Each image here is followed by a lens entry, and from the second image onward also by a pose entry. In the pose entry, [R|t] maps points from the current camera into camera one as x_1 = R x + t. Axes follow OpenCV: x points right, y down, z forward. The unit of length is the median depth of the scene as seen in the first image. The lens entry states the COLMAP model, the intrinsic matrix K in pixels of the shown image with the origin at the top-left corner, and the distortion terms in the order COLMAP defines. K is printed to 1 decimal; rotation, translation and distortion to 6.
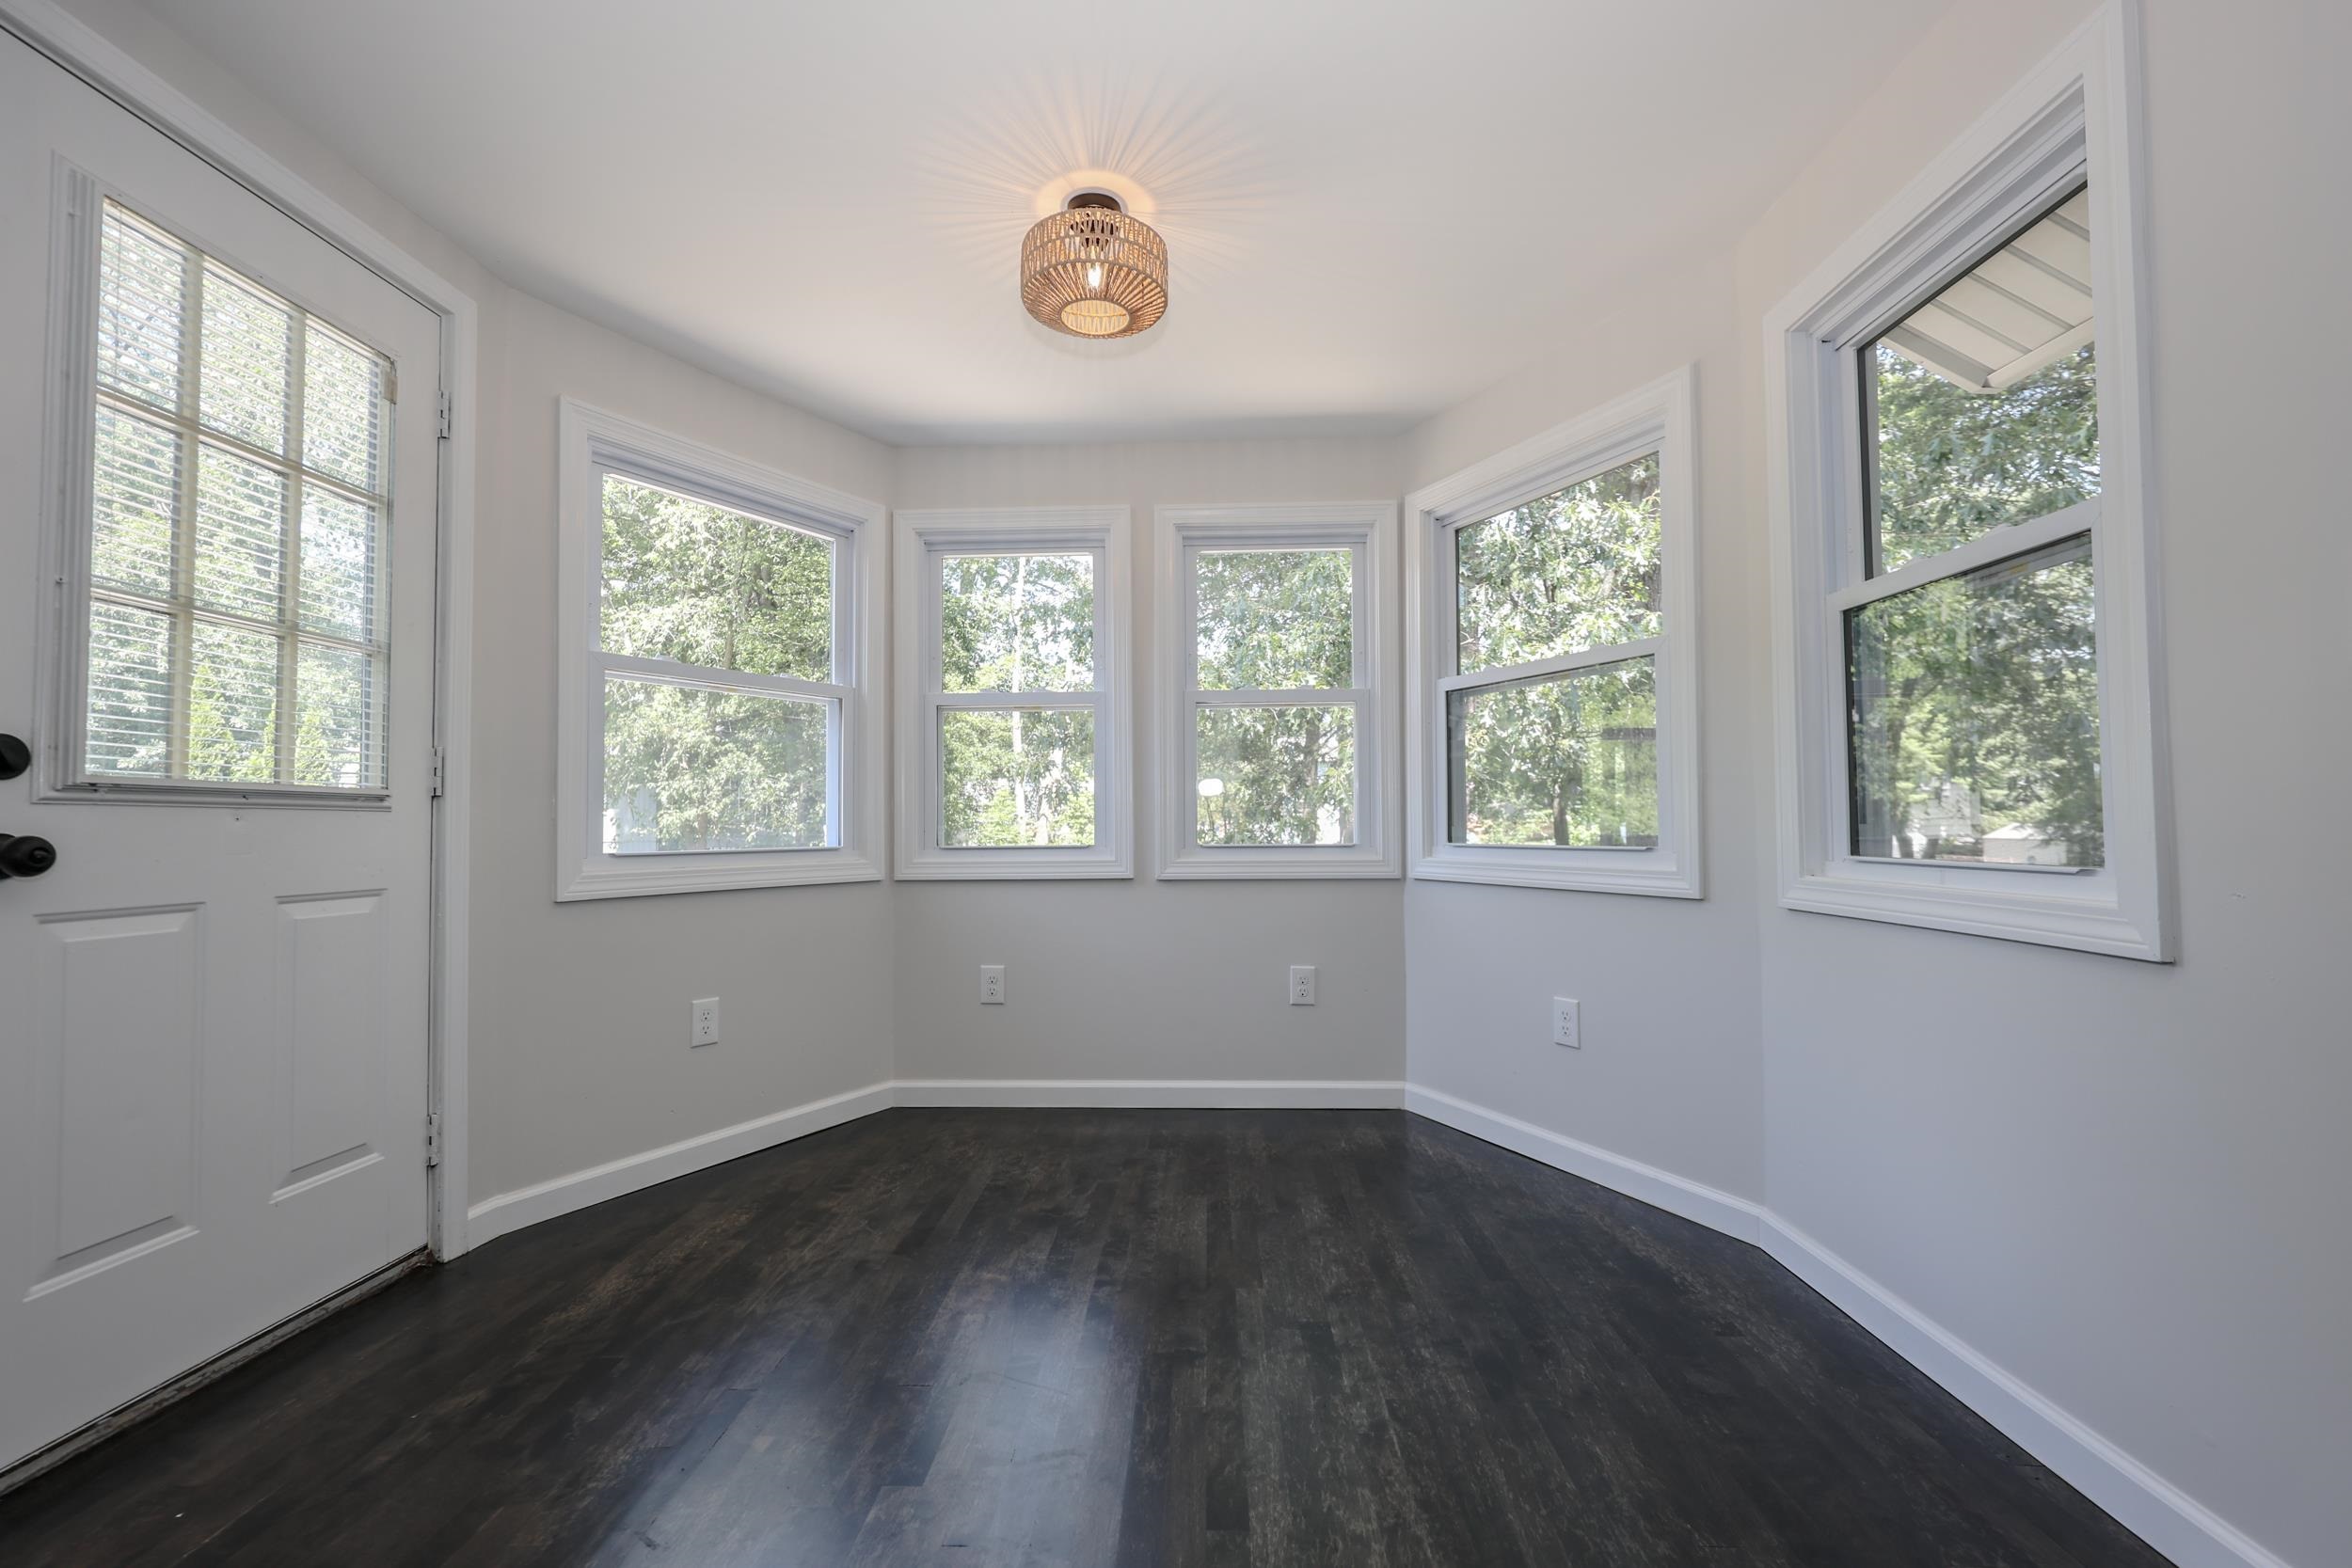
lens RADIAL K [[966.8, 0, 1167.5], [0, 966.8, 792.8], [0, 0, 1]] dist [0.000944, -0.000268]
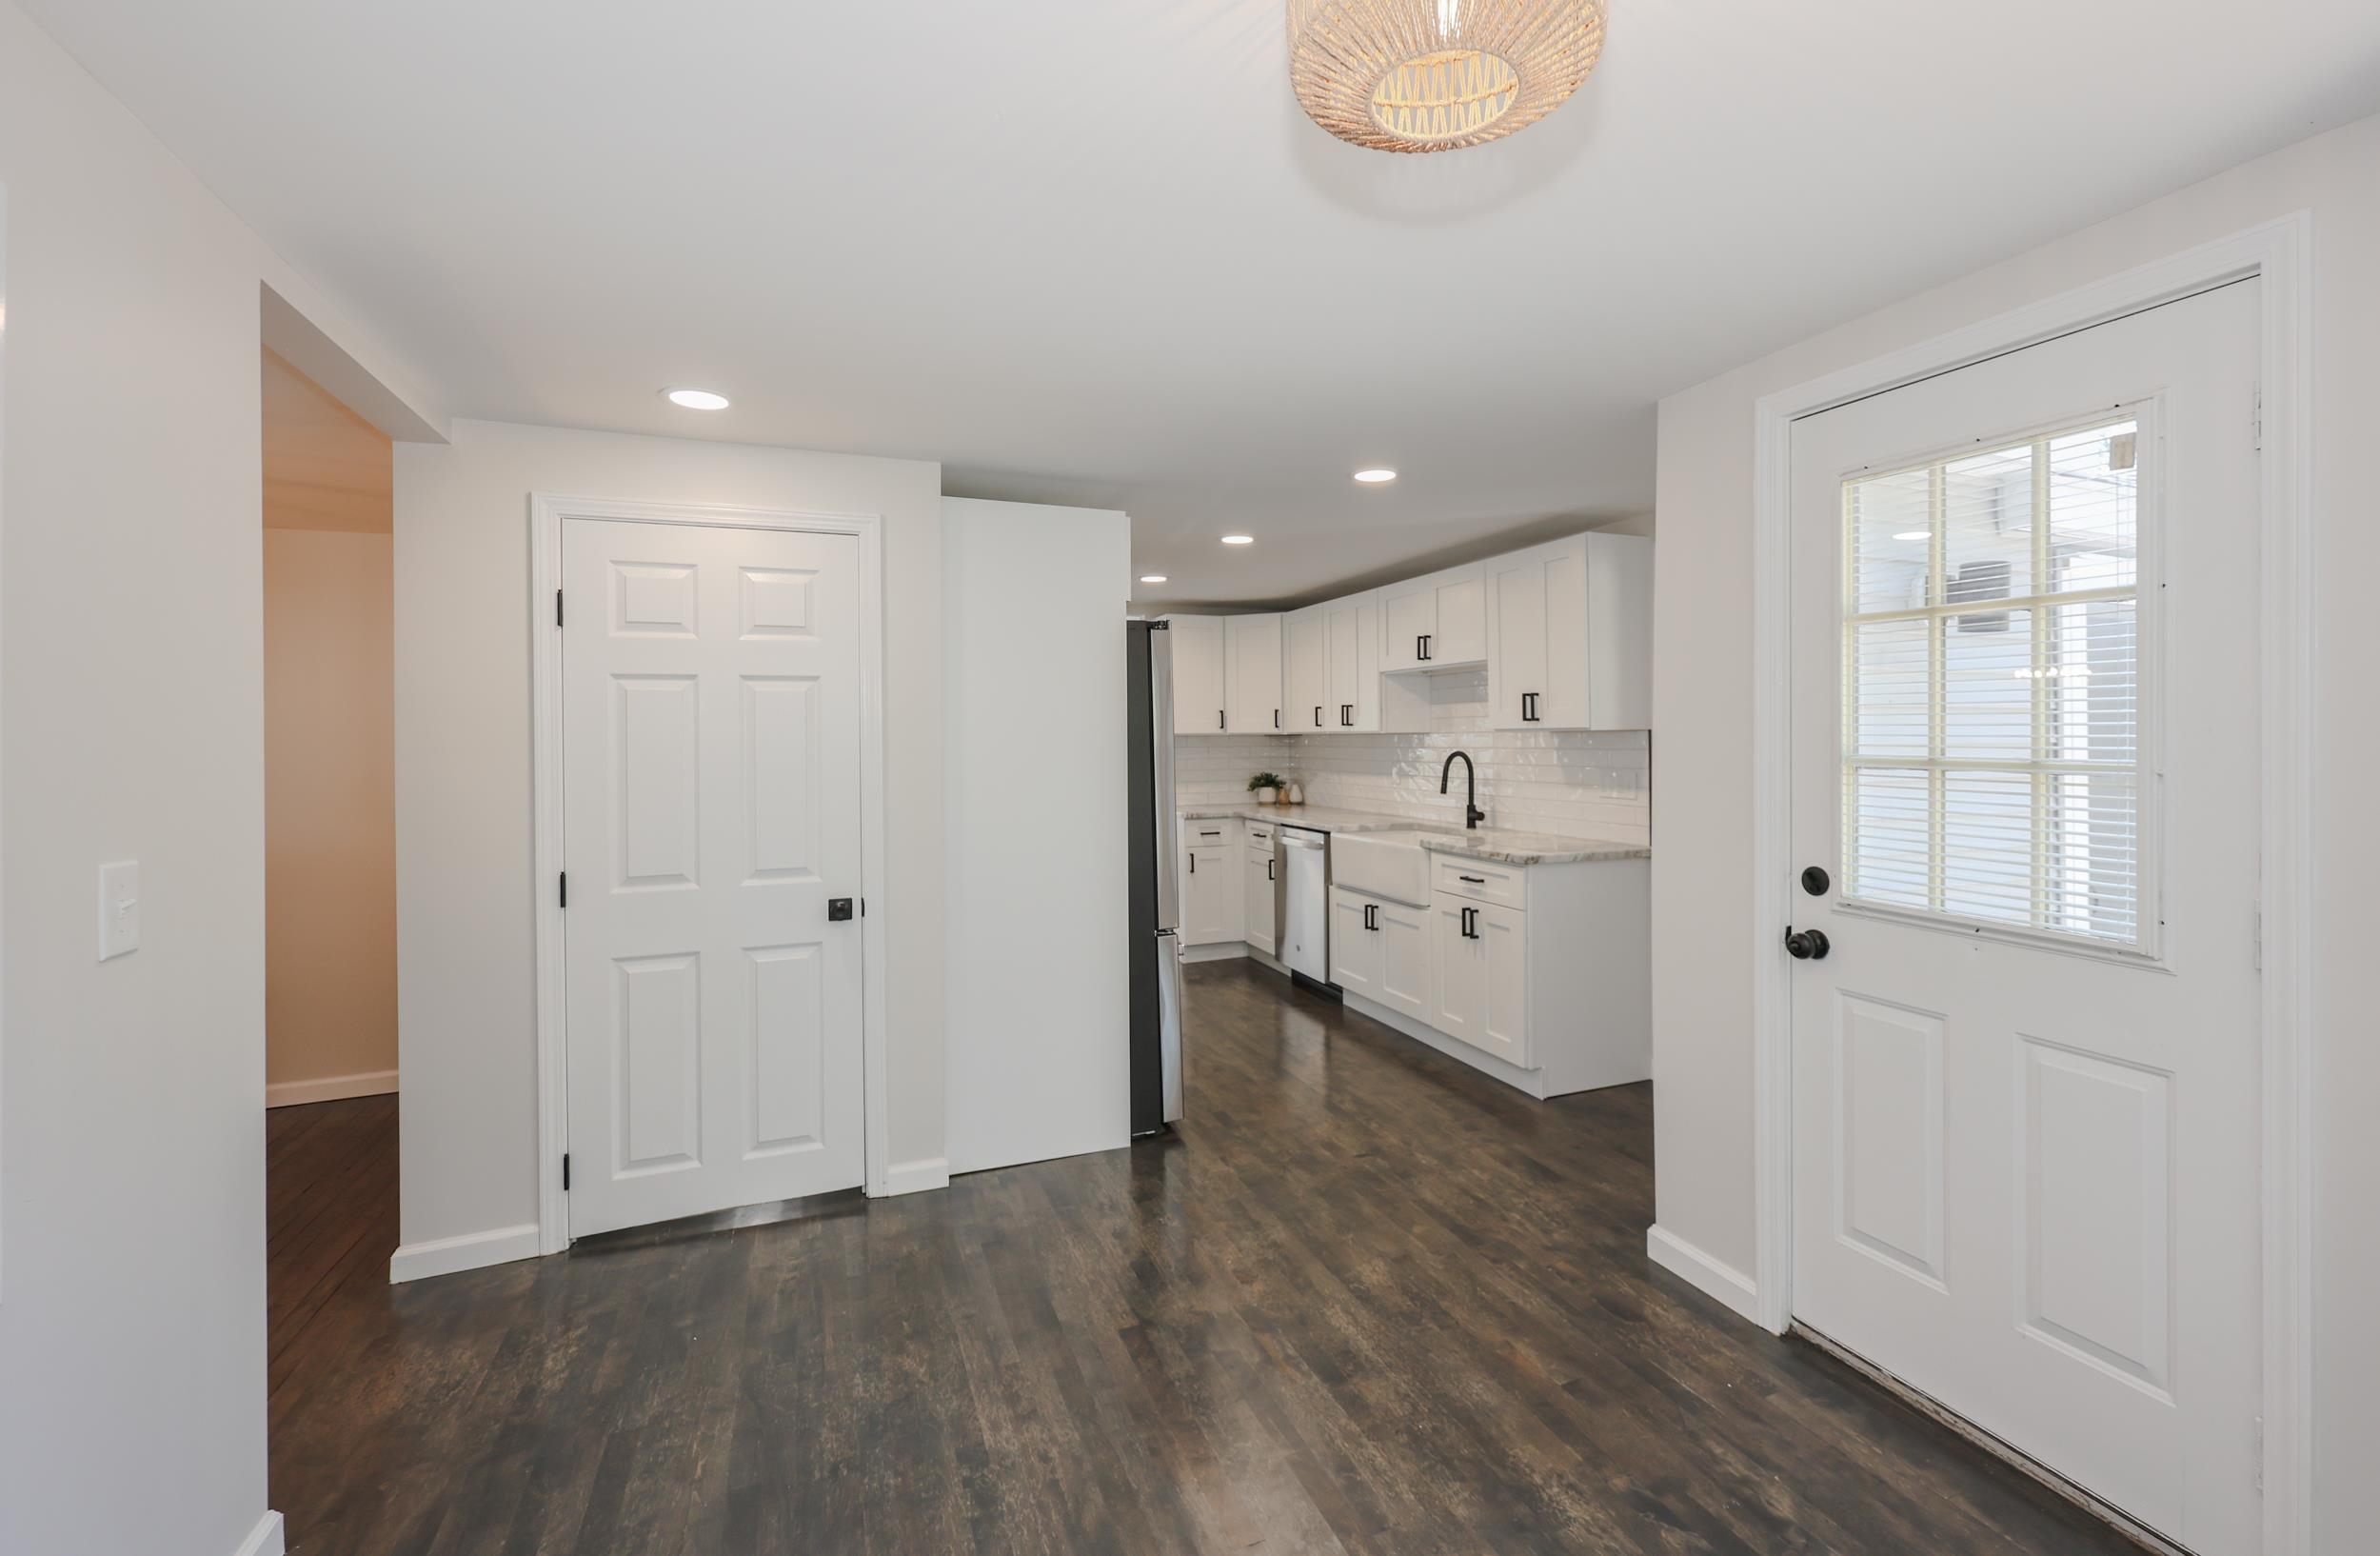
lens RADIAL K [[997.8, 0, 1243.9], [0, 997.8, 739.7], [0, 0, 1]] dist [-0.000674, -0.000225]
pose [[-0.897604, 0.014840, -0.440553, 0.214983], [0.026770, 0.999424, -0.020876, -0.161977], [0.439989, -0.030532, -0.897484, 1.287778]]
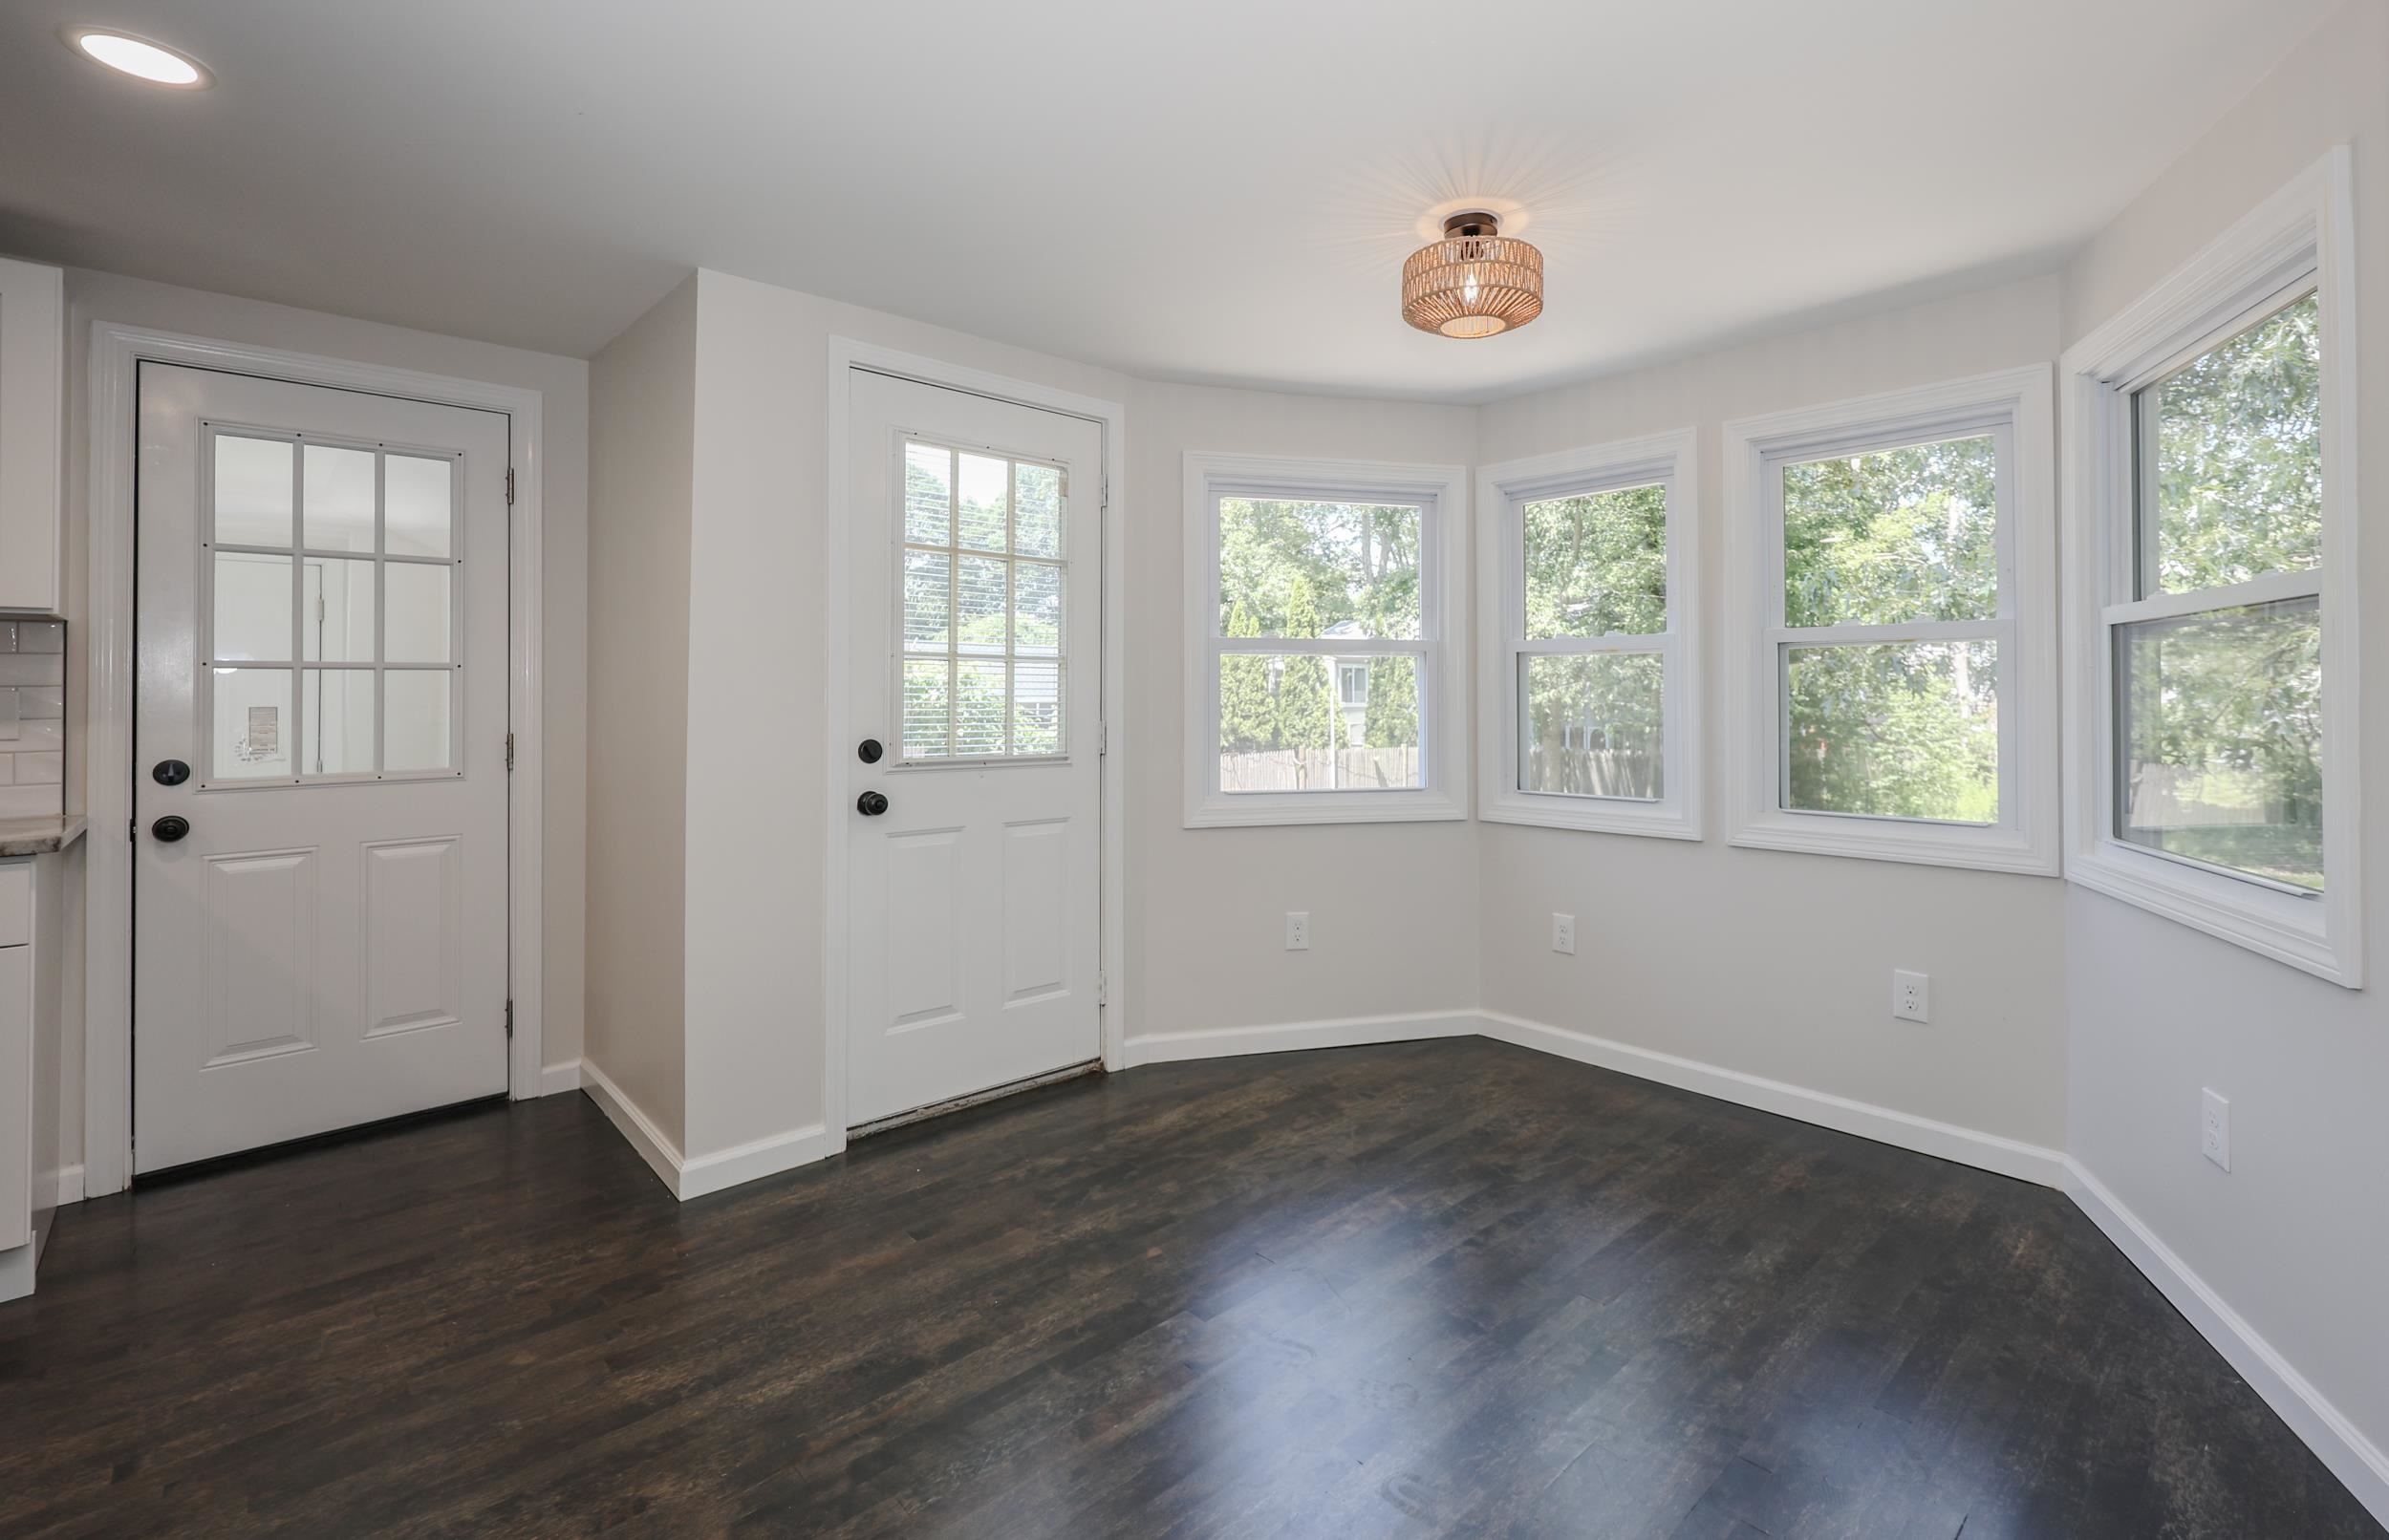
lens RADIAL K [[1064.2, 0, 1273.7], [0, 1064.2, 682.3], [0, 0, 1]] dist [-0.001053, 0.000118]
pose [[0.727947, -0.005157, -0.685614, 0.522444], [0.018454, 0.999757, 0.012074, -0.116623], [0.685385, -0.021441, 0.727865, 0.007309]]
